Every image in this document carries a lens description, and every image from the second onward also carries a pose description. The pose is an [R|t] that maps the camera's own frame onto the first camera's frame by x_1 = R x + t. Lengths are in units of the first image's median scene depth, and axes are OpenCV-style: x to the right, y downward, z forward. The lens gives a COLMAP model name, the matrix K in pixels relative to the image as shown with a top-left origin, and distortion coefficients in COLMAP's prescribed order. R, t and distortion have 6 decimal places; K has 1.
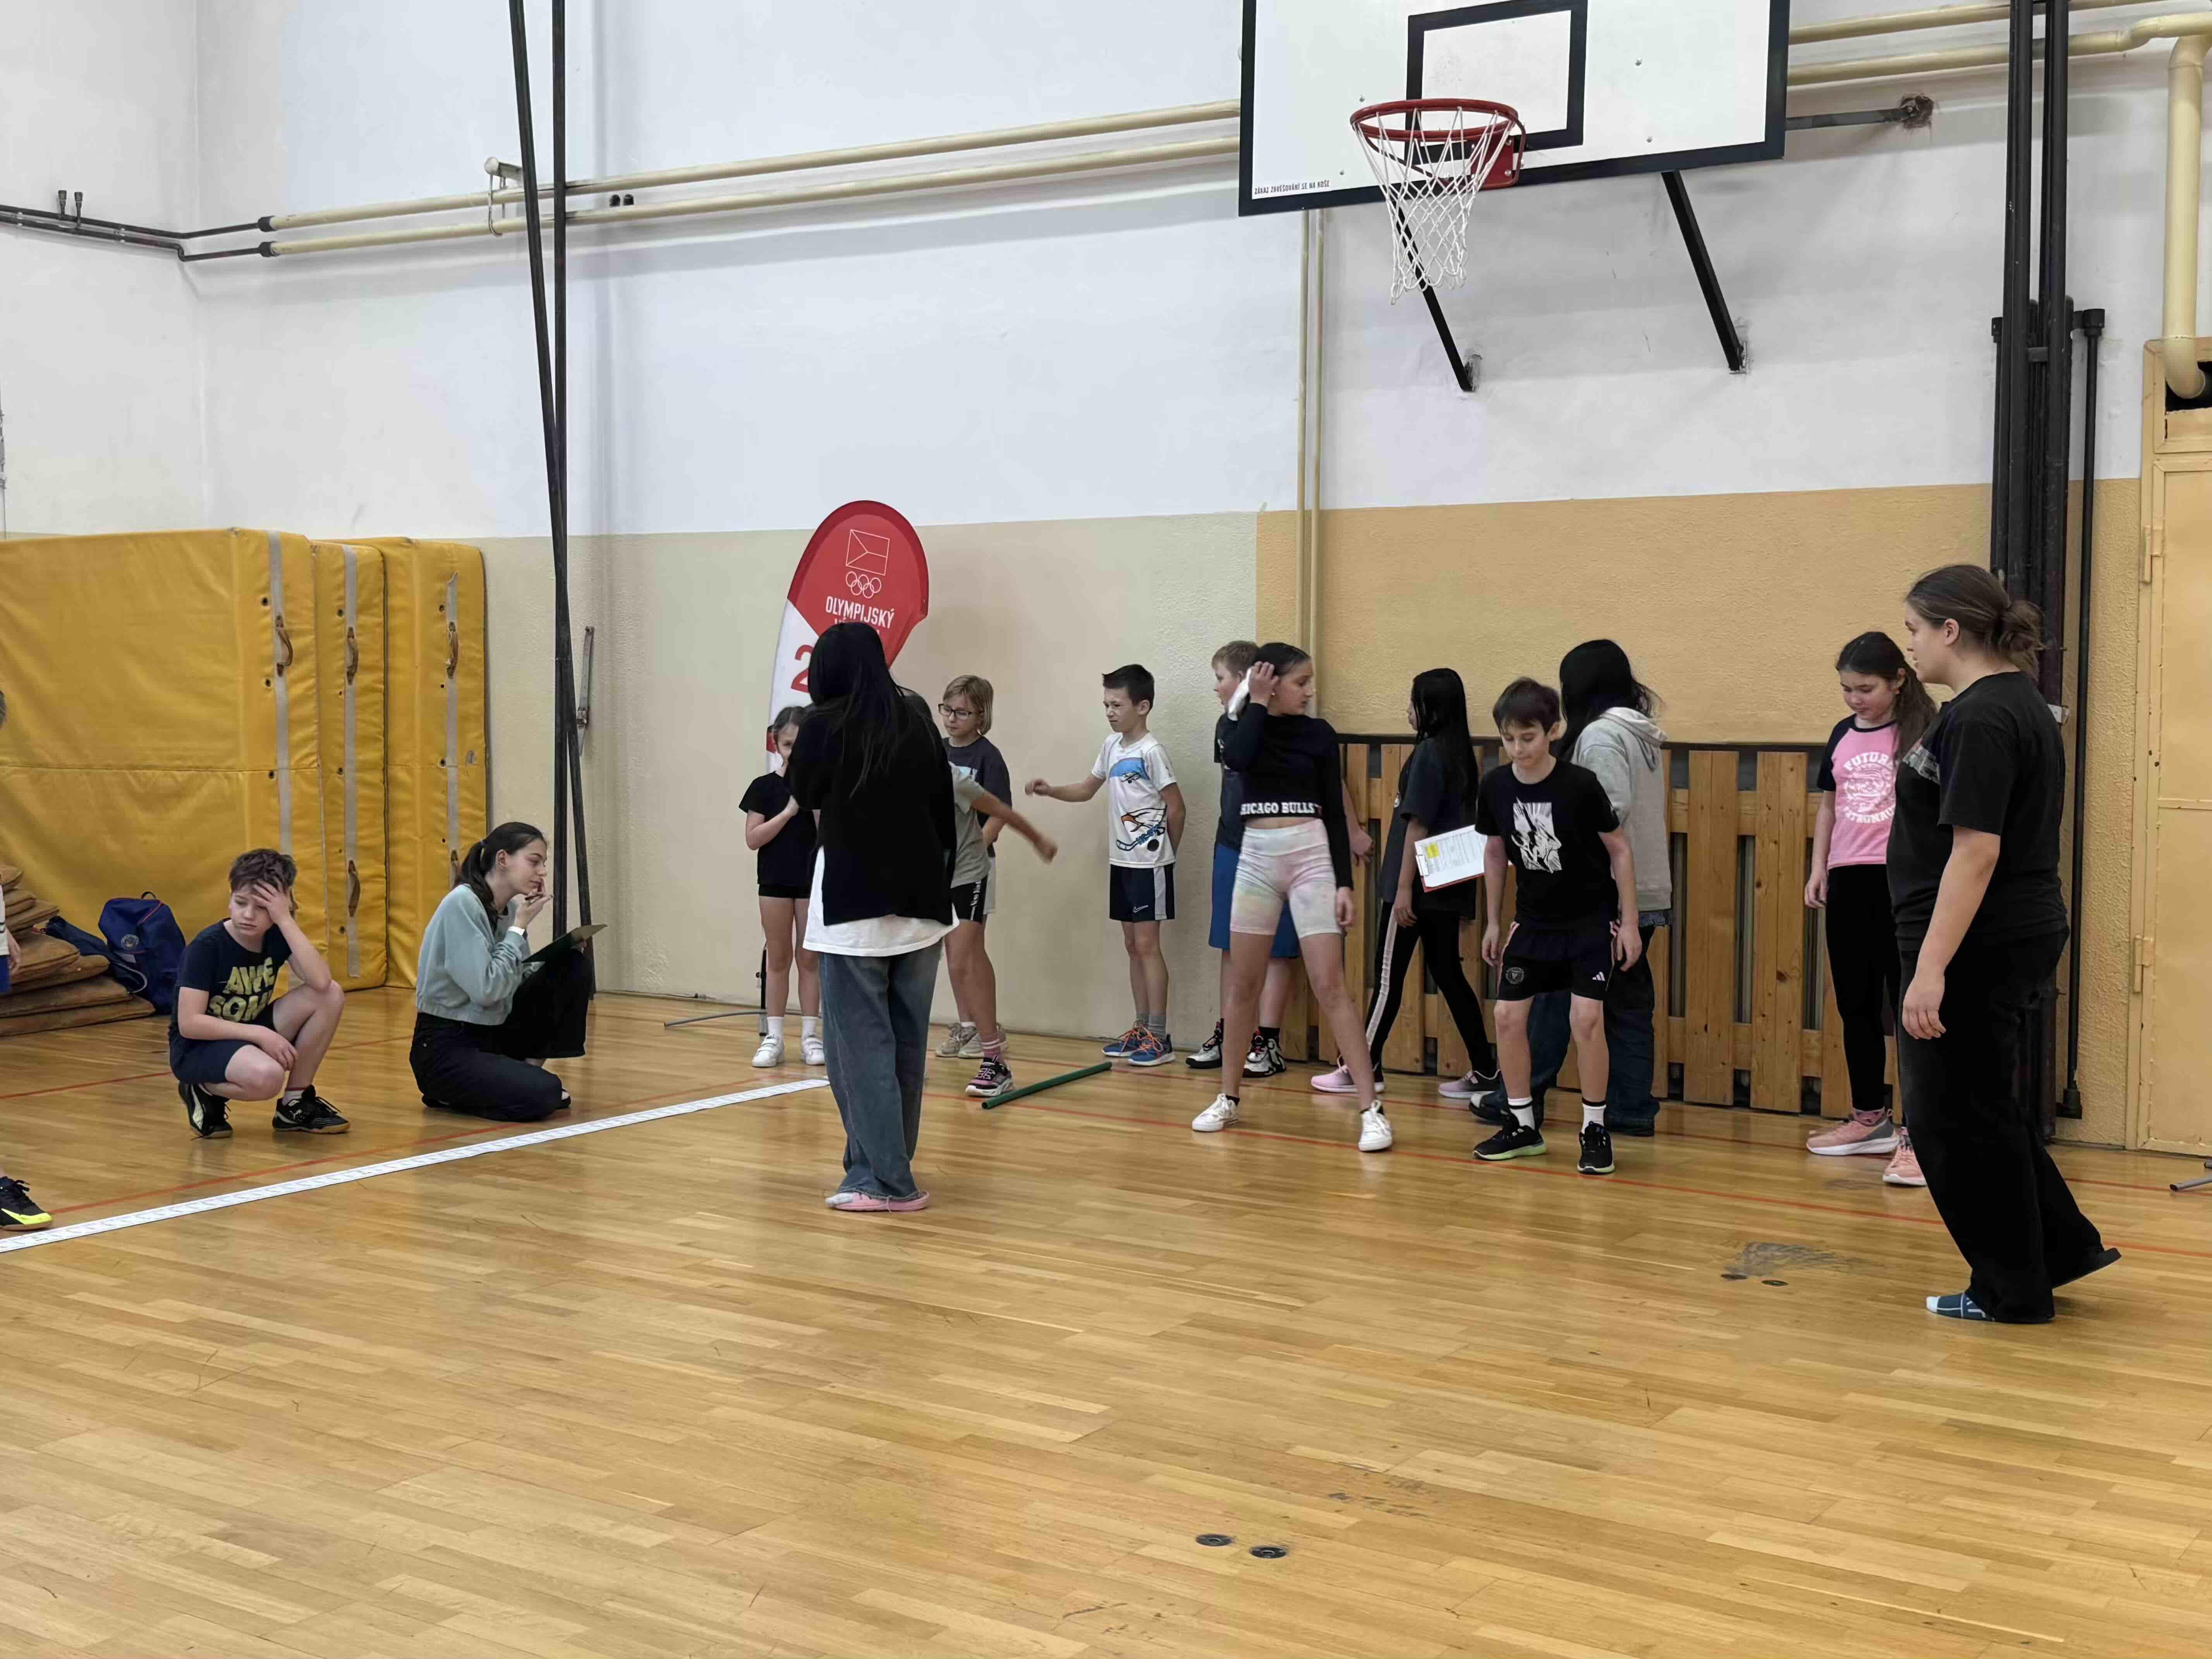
lens RADIAL K [[2586.6, 0, 1105.1], [0, 2586.6, 831.4], [0, 0, 1]] dist [0.200834, -0.476542]
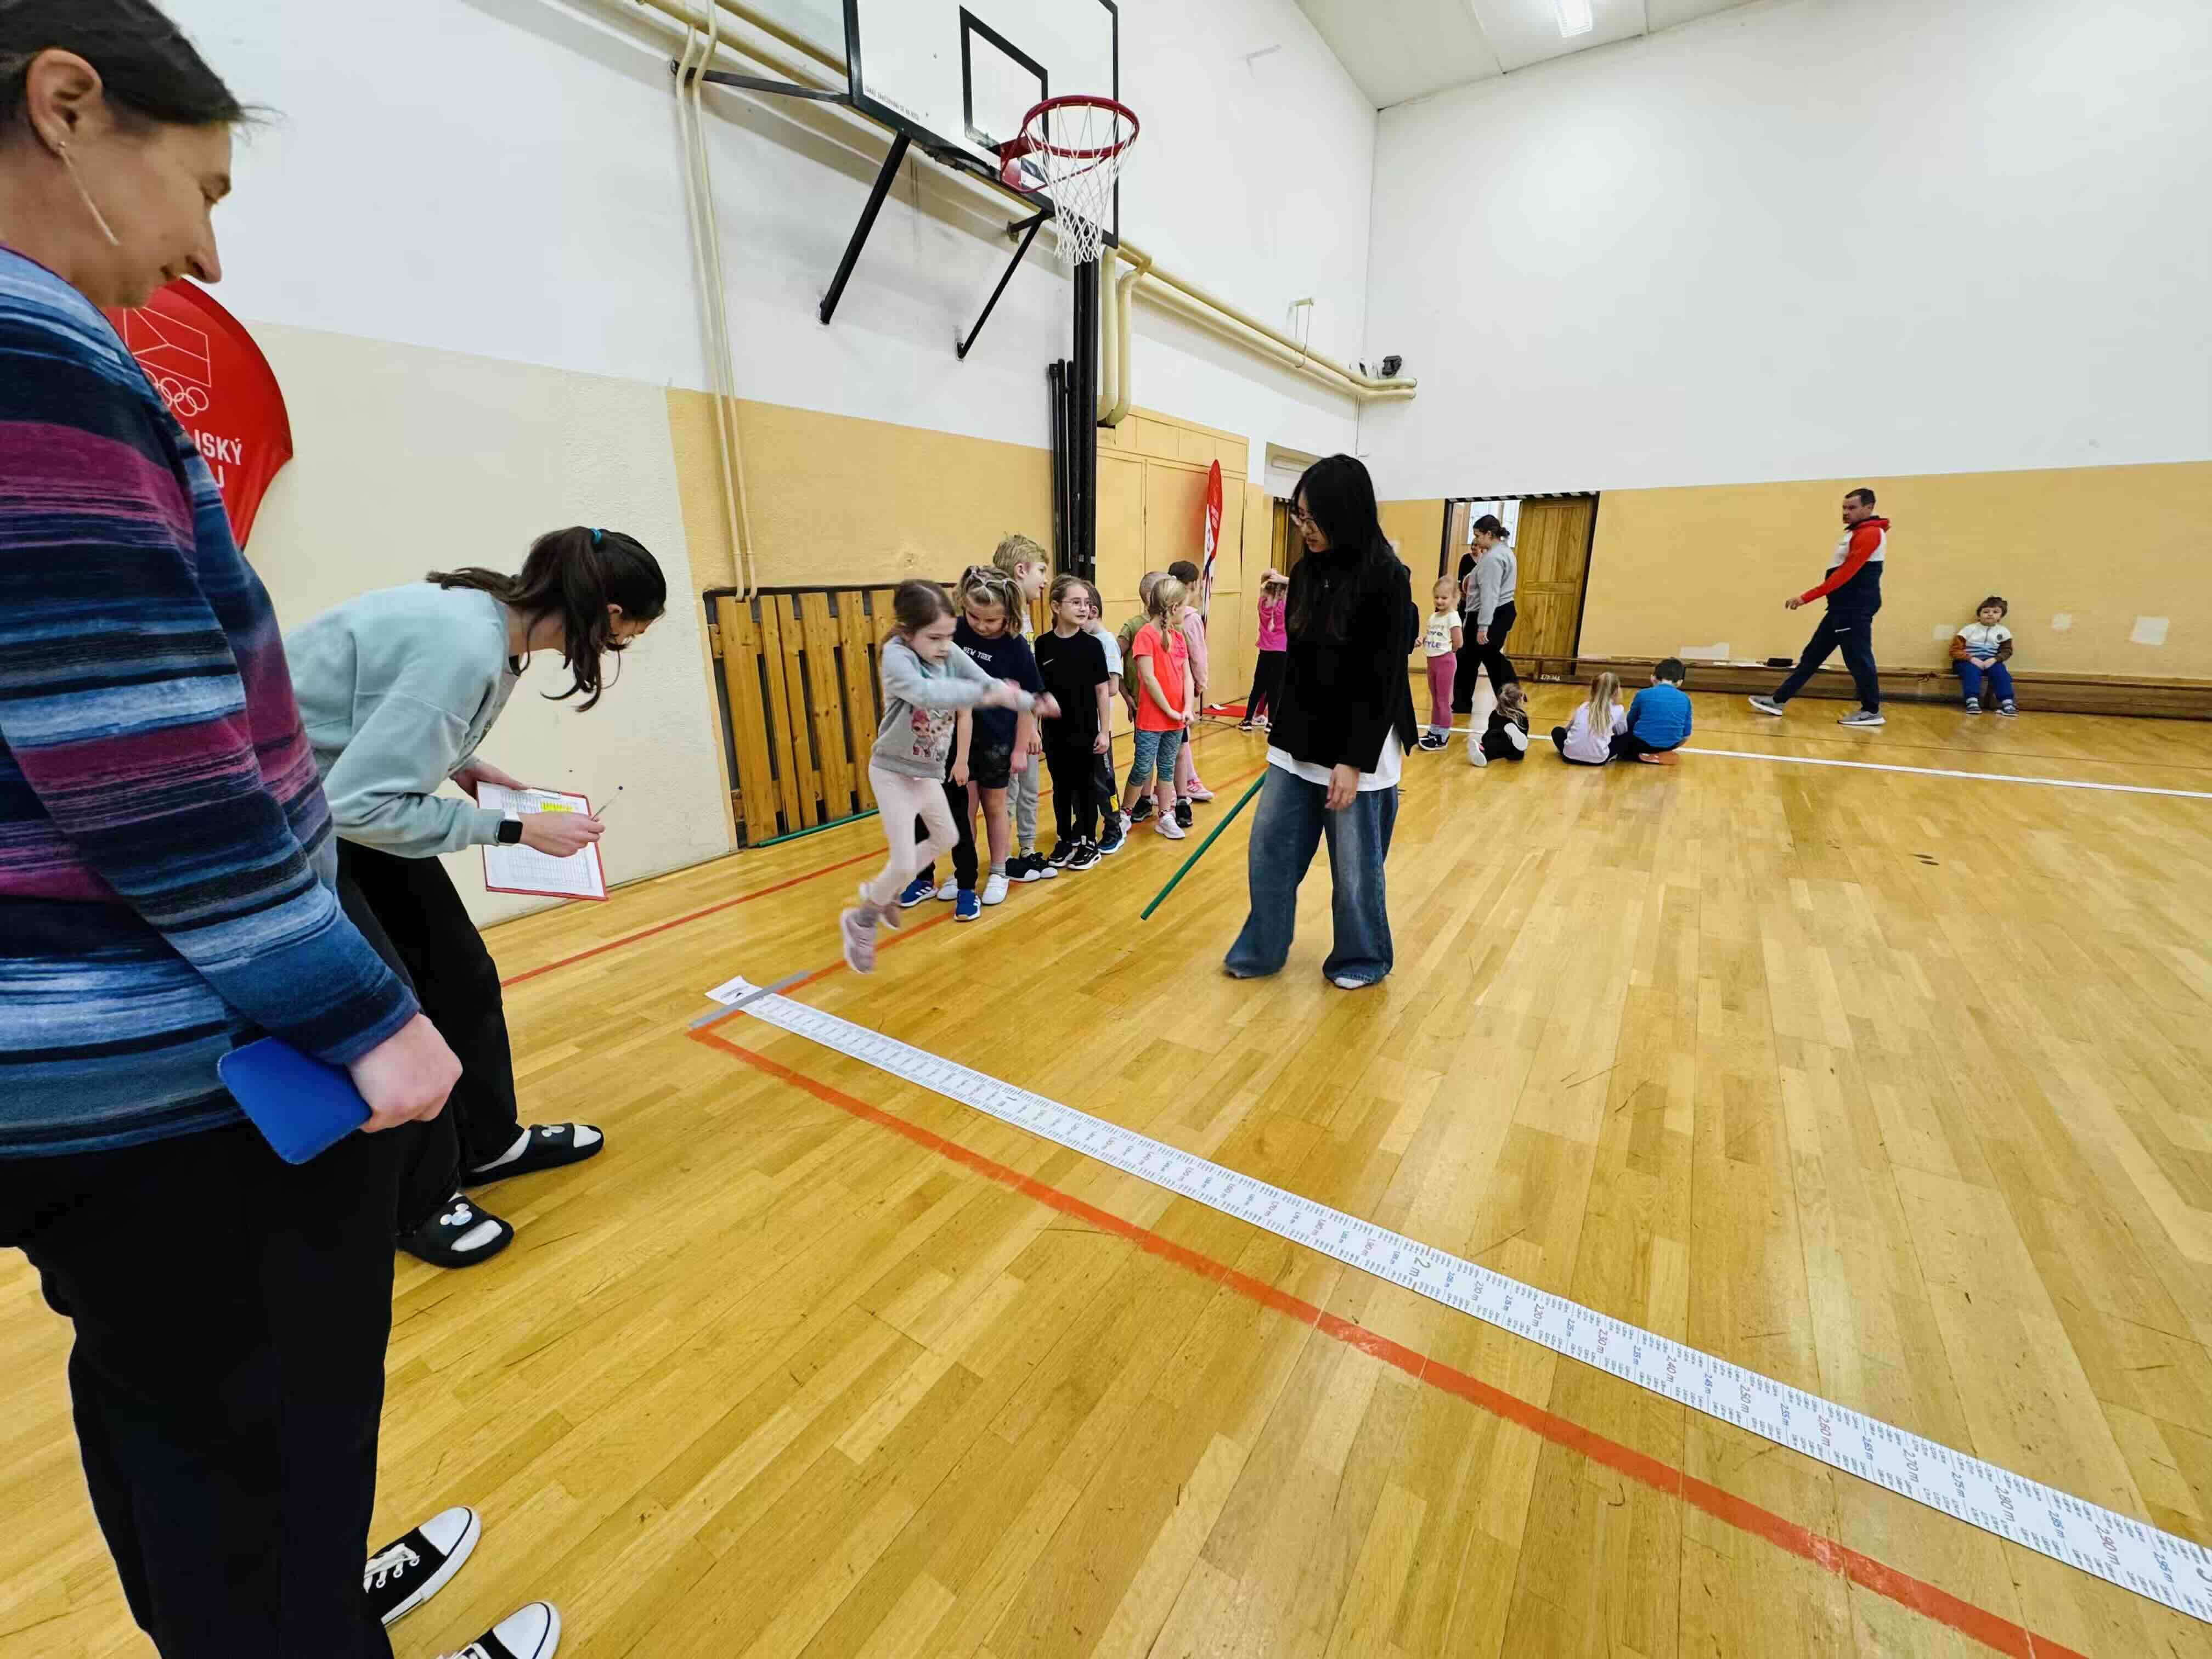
lens RADIAL K [[881.7, 0, 1106.5], [0, 881.7, 828.8], [0, 0, 1]] dist [-0.000565, -0.000014]
pose [[-0.013646, -0.293381, 0.955898, -0.310950], [0.069926, 0.953367, 0.293602, -0.034176], [-0.997459, 0.070849, 0.007505, 0.708263]]
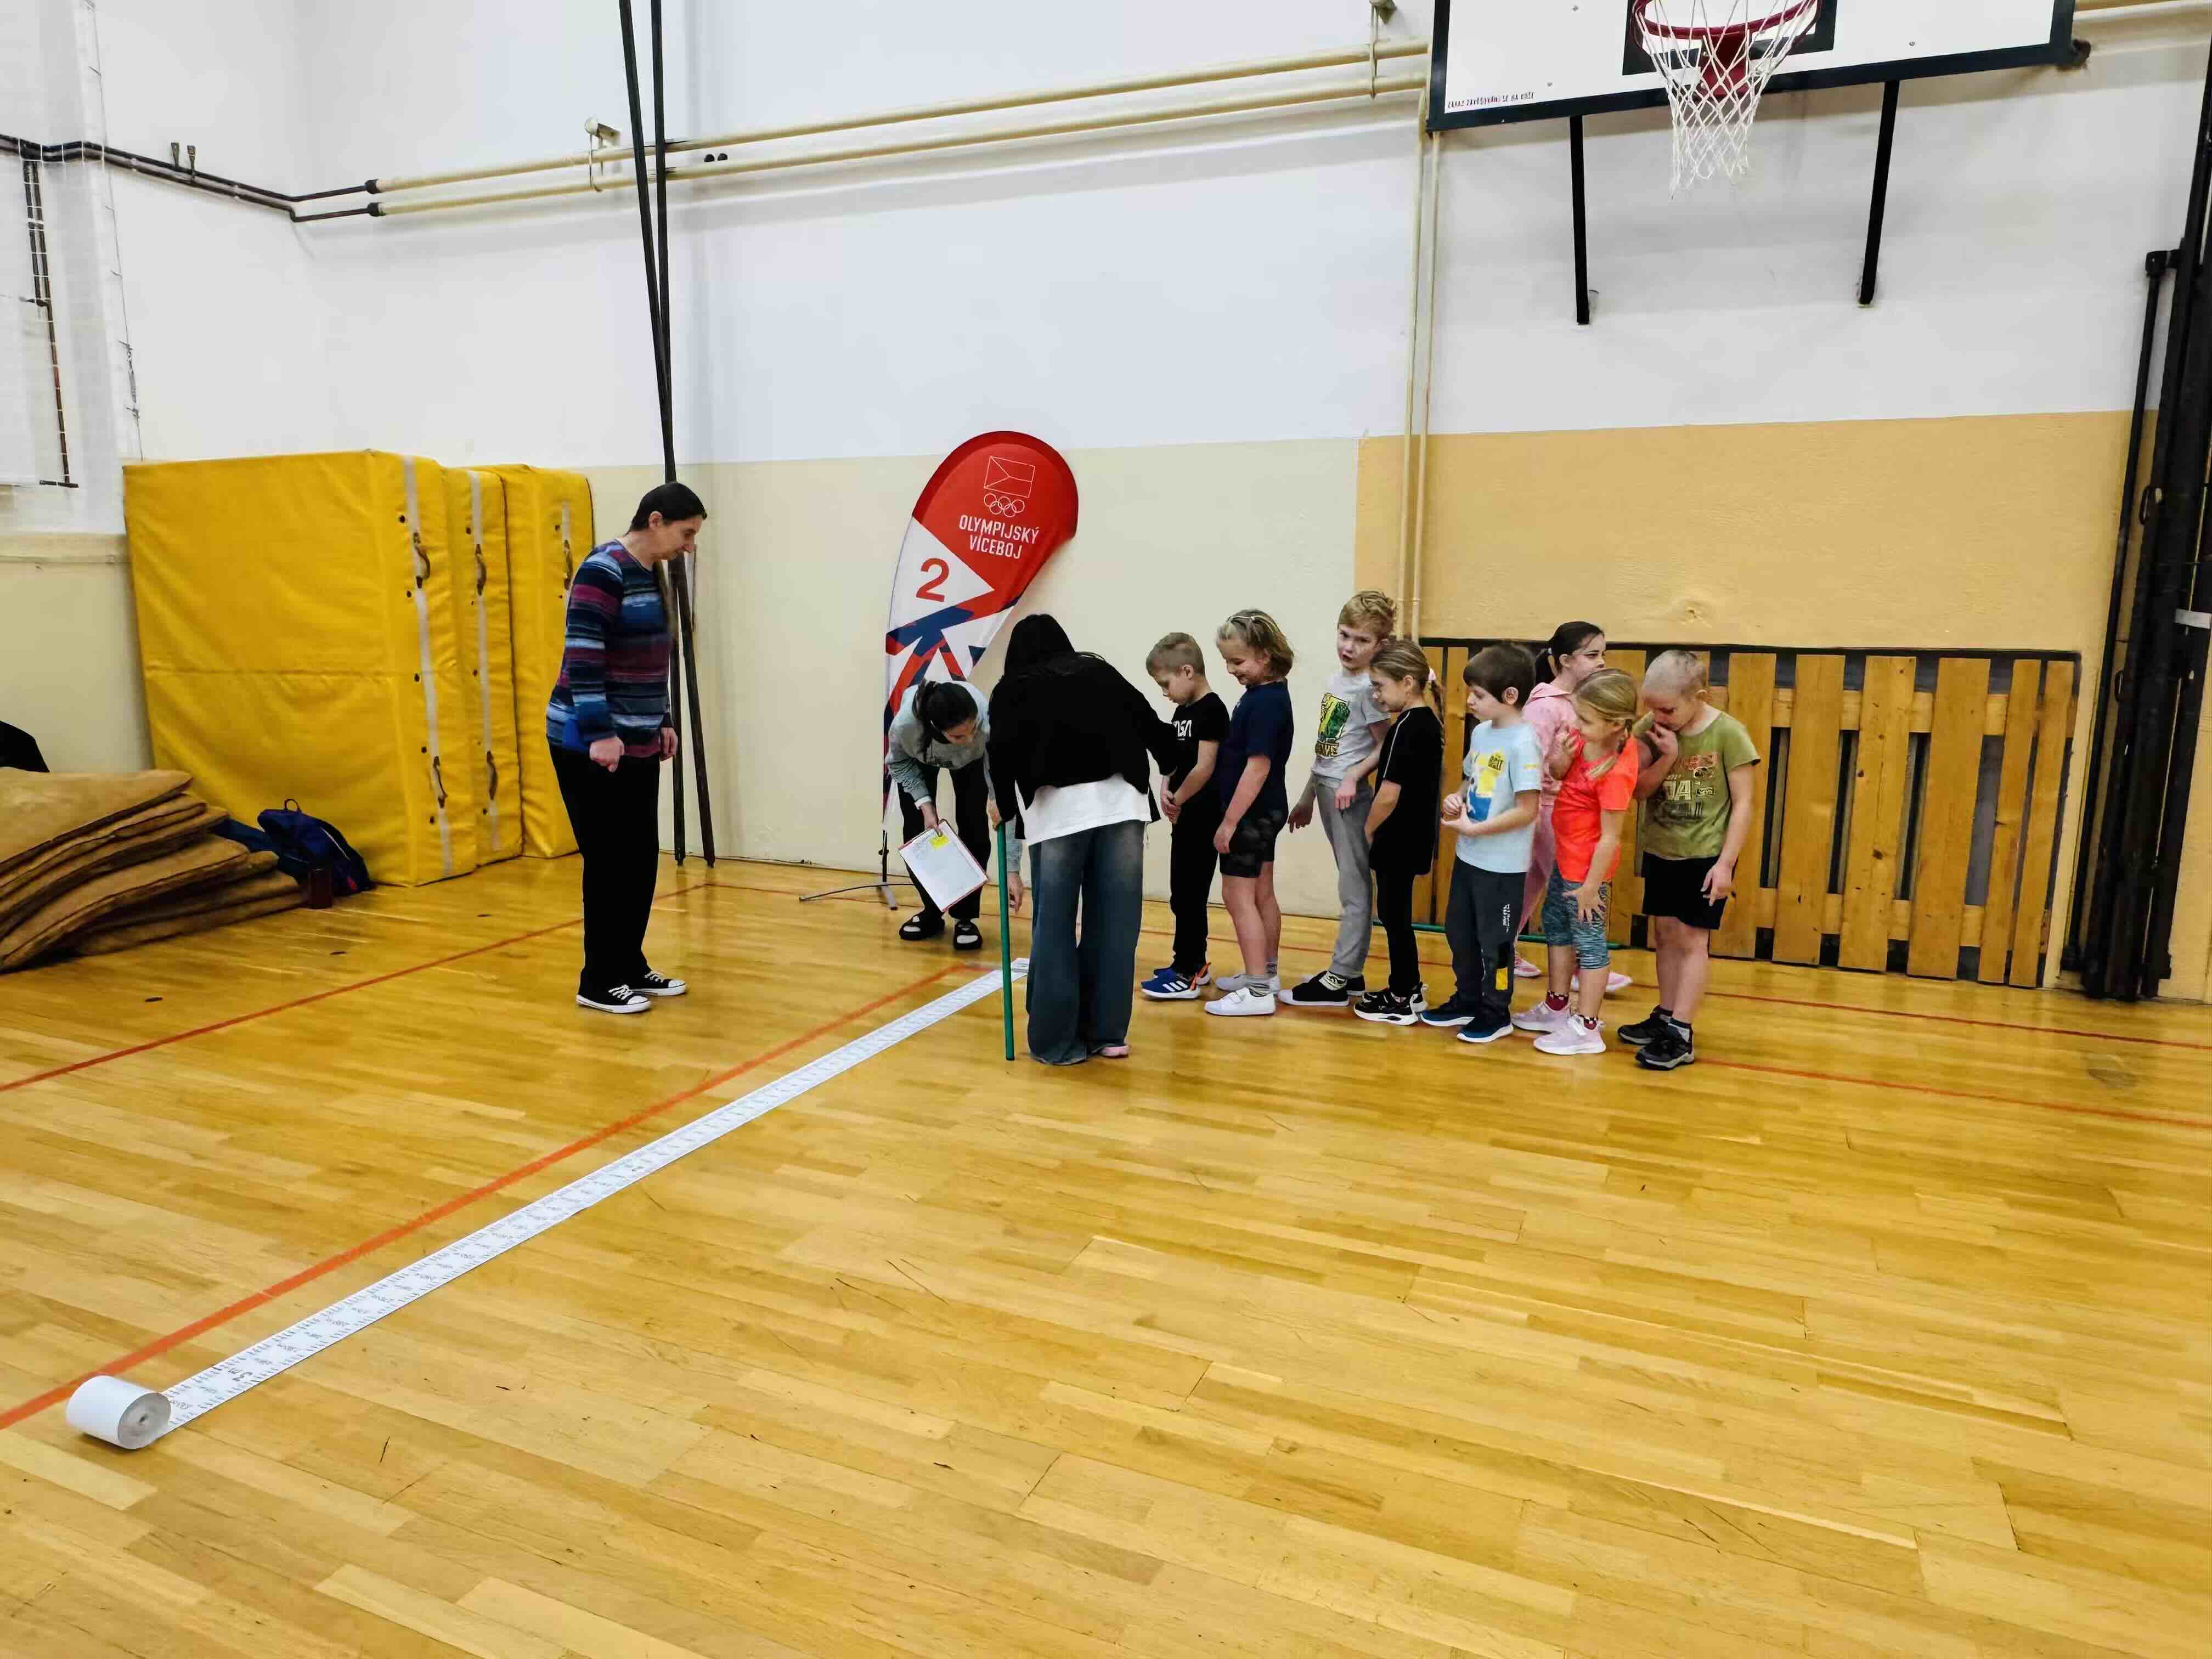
lens RADIAL K [[1441.5, 0, 1092.9], [0, 1441.5, 827.6], [0, 0, 1]] dist [-0.002409, 0.002307]
pose [[0.984196, -0.028691, 0.174744, -0.143272], [0.010313, 0.994399, 0.105183, -0.019755], [-0.176783, -0.101719, 0.978980, 0.344080]]
